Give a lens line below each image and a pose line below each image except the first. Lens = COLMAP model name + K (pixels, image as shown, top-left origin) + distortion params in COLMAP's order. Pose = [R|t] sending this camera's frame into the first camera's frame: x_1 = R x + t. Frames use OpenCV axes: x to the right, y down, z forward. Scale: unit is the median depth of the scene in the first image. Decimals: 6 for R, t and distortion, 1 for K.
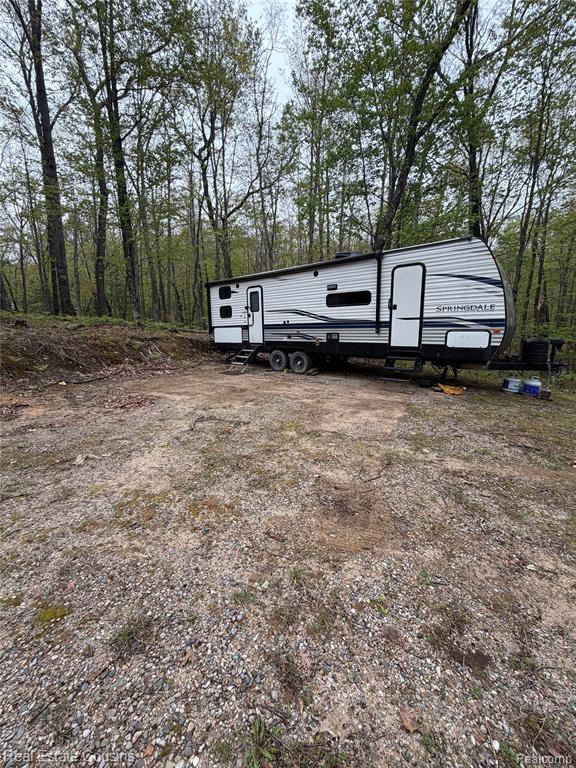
lens RADIAL K [[307.2, 0, 288.5], [0, 307.2, 385.0], [0, 0, 1]] dist [-0.001571, -0.000067]
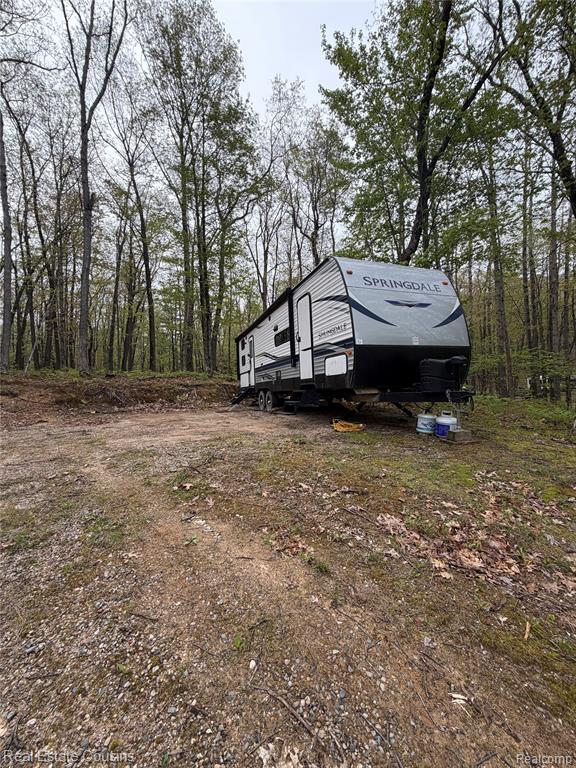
lens RADIAL K [[307.2, 0, 288.7], [0, 307.2, 385.5], [0, 0, 1]] dist [-0.001571, -0.000067]
pose [[0.849539, -0.032386, -0.526530, 0.859456], [-0.061567, 0.985206, -0.159934, 0.049288], [0.523920, 0.168287, 0.834977, 0.203165]]
